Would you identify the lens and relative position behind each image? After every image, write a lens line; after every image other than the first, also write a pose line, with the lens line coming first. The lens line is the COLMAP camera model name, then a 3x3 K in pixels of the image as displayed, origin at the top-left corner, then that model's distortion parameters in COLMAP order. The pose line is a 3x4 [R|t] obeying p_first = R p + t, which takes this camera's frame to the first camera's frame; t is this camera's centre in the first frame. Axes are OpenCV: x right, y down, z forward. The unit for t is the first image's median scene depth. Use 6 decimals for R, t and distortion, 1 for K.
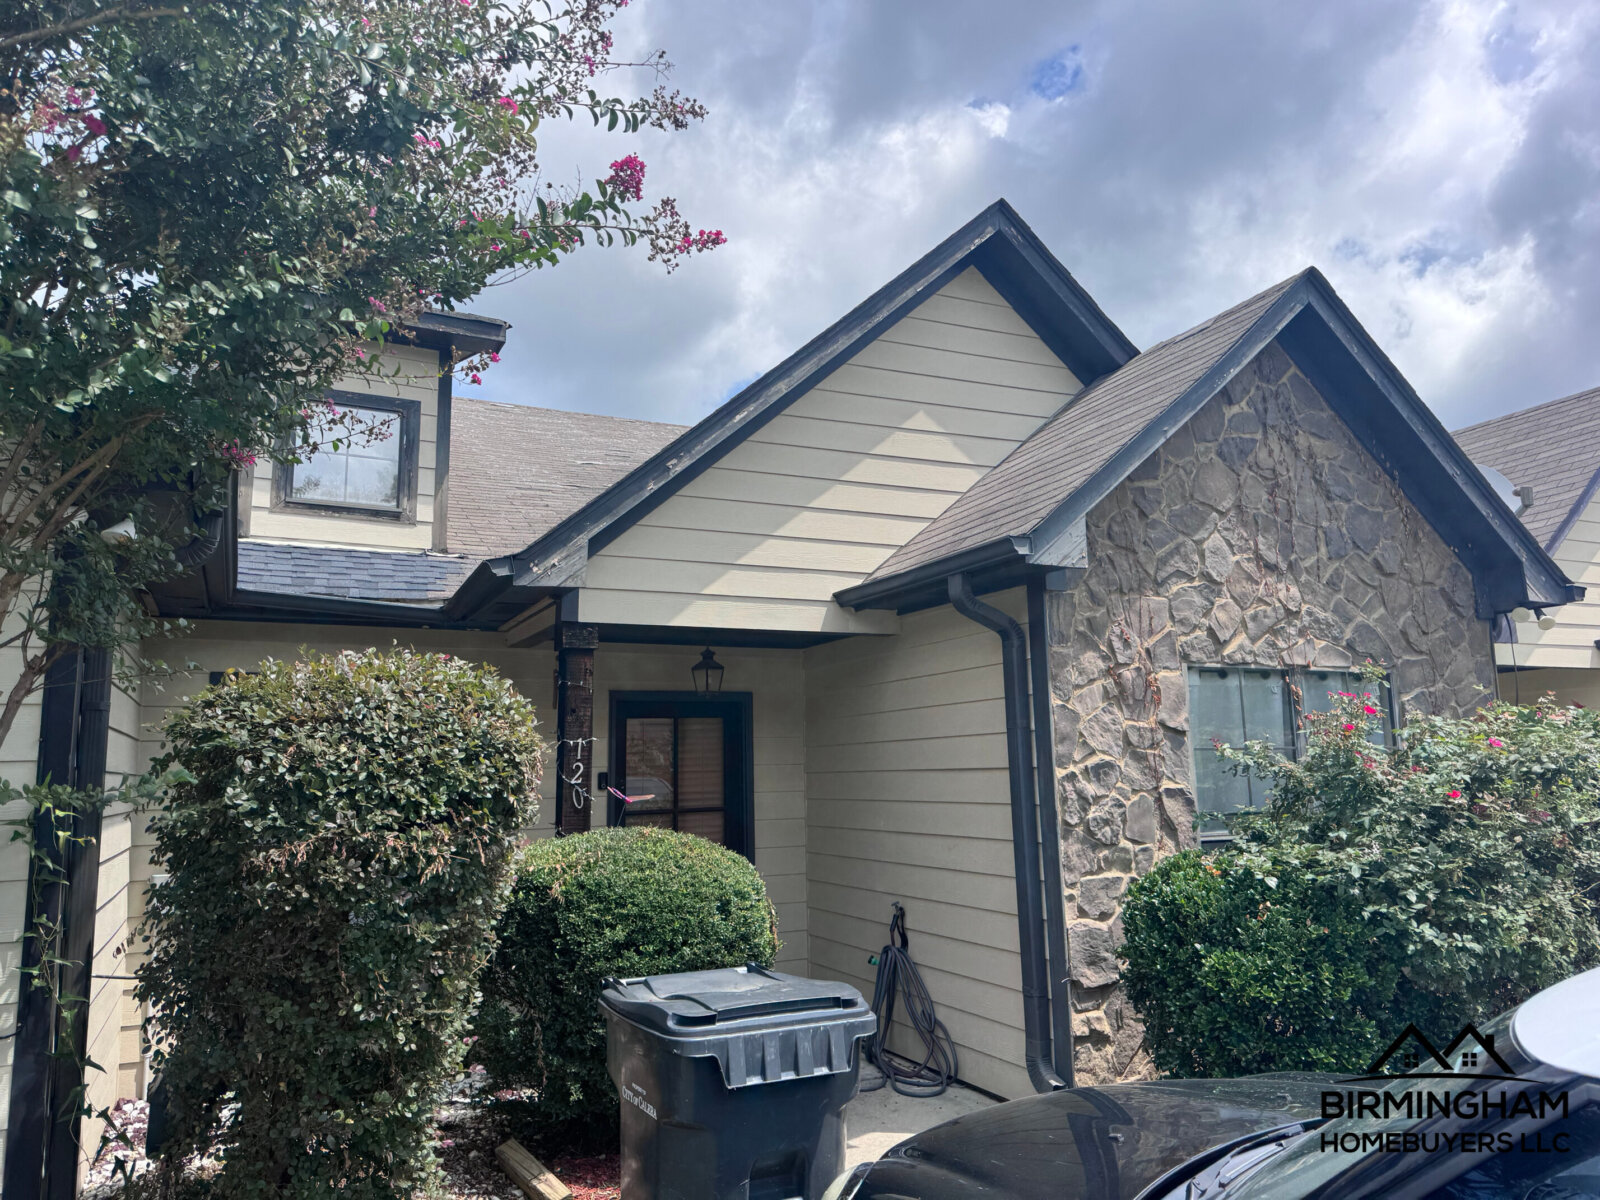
lens RADIAL K [[1148.2, 0, 800.4], [0, 1148.2, 606.3], [0, 0, 1]] dist [0.039893, -0.012526]
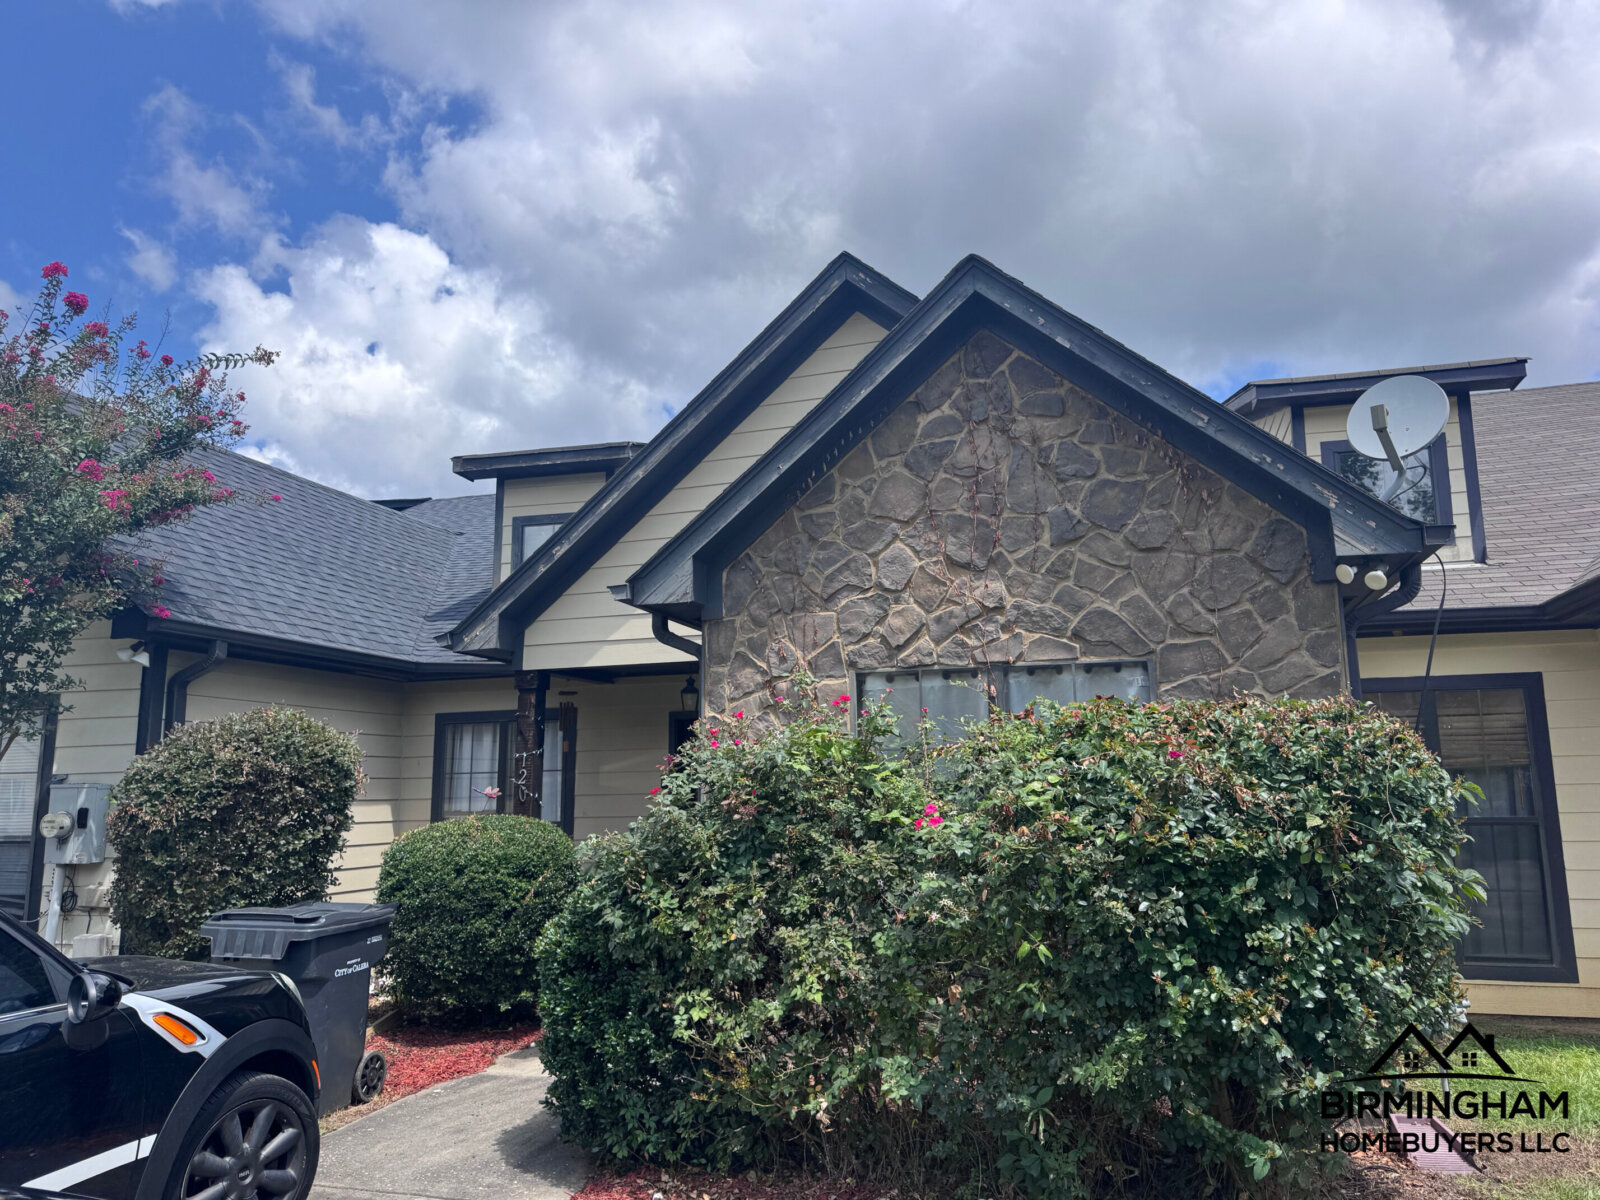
lens RADIAL K [[1148.2, 0, 785.4], [0, 1148.2, 606.5], [0, 0, 1]] dist [0.039893, -0.012526]
pose [[0.730153, -0.103433, -0.675410, 0.980422], [0.102652, 0.993863, -0.041229, 0.026584], [0.675529, -0.039229, 0.736289, 0.163869]]
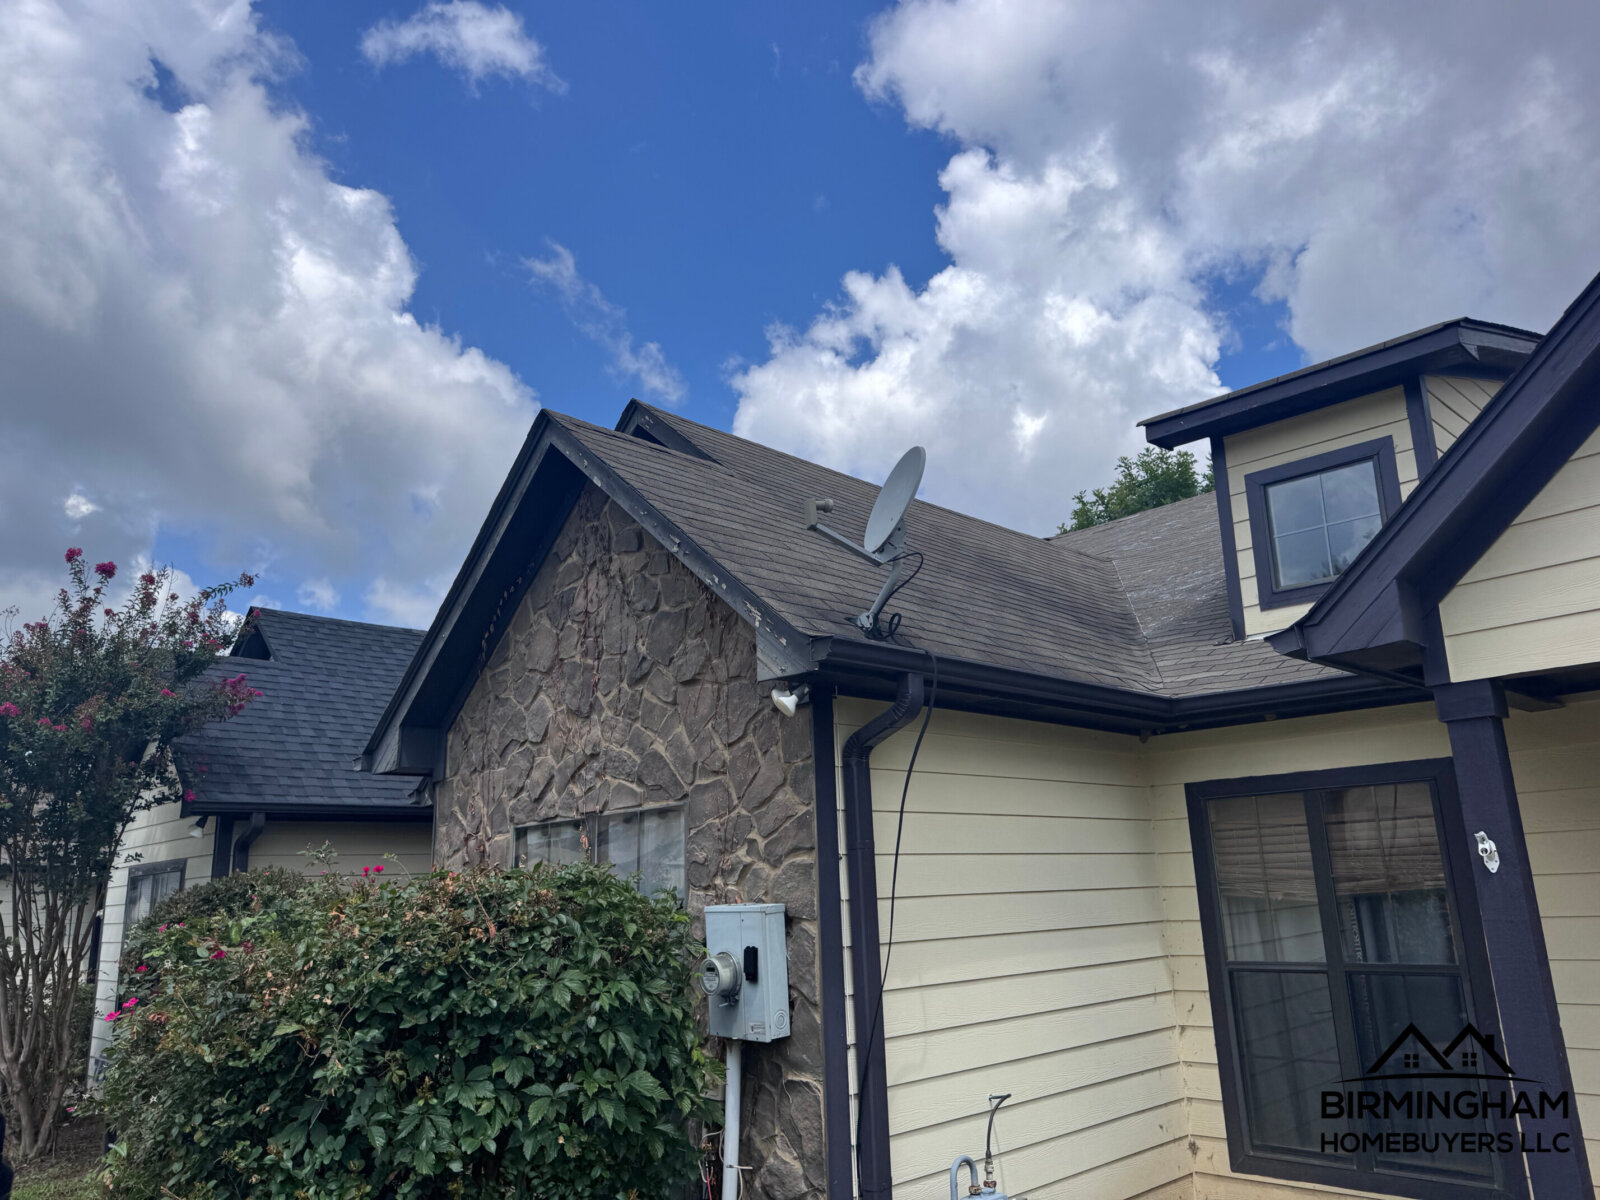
lens RADIAL K [[1148.2, 0, 806.8], [0, 1148.2, 589.4], [0, 0, 1]] dist [0.039893, -0.012526]
pose [[0.331394, -0.238890, -0.912748, 1.424817], [0.182992, 0.965319, -0.186209, 0.084743], [0.925576, -0.105317, 0.363616, 0.851017]]
